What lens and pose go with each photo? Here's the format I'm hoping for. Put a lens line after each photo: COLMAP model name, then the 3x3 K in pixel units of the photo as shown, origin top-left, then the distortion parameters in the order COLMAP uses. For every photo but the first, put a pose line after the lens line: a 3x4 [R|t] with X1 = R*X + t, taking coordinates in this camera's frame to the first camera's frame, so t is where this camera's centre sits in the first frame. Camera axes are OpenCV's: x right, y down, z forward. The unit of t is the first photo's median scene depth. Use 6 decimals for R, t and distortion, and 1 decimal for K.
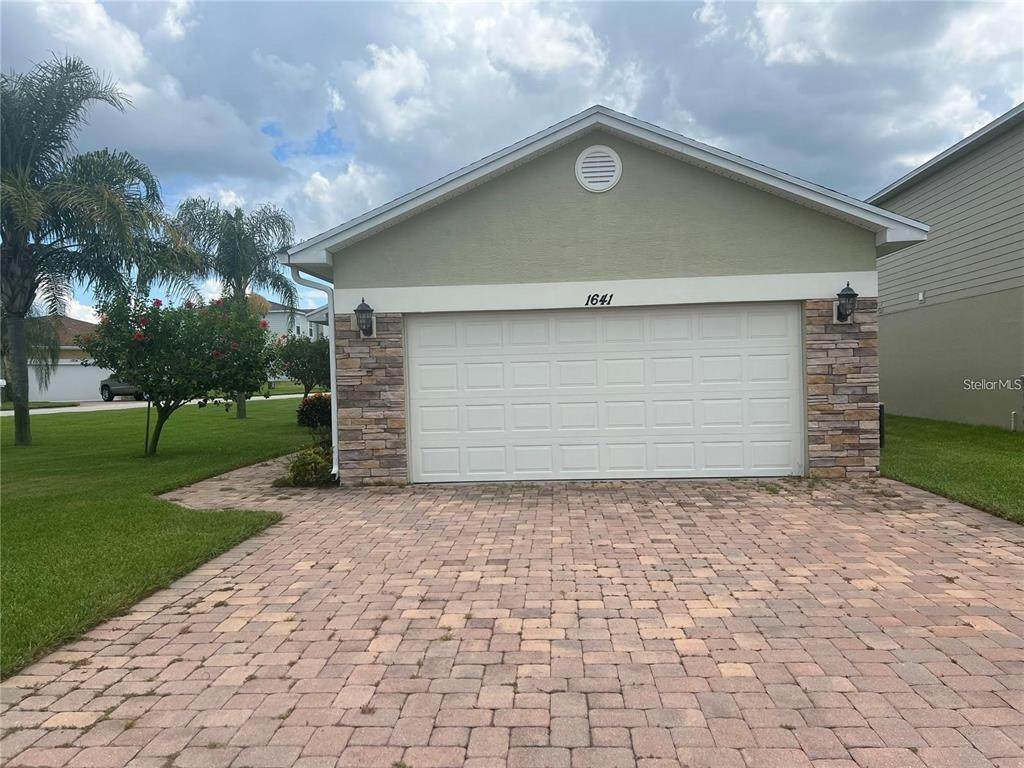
lens RADIAL K [[773.8, 0, 508.3], [0, 773.8, 404.5], [0, 0, 1]] dist [0.052892, -0.015443]
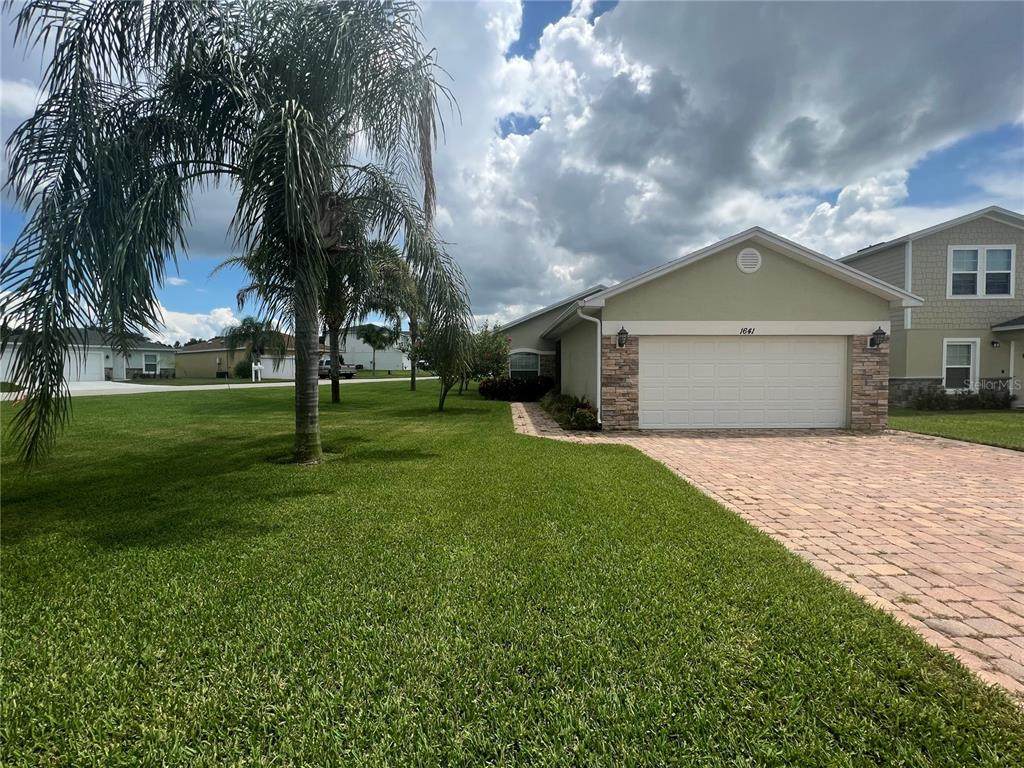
lens RADIAL K [[410.8, 0, 512.2], [0, 410.8, 384.3], [0, 0, 1]] dist [-0.002947, -0.000372]
pose [[0.996575, 0.022541, 0.079560, -0.517777], [-0.021770, 0.999707, -0.010547, 0.013753], [-0.079775, 0.008779, 0.996774, 0.074811]]
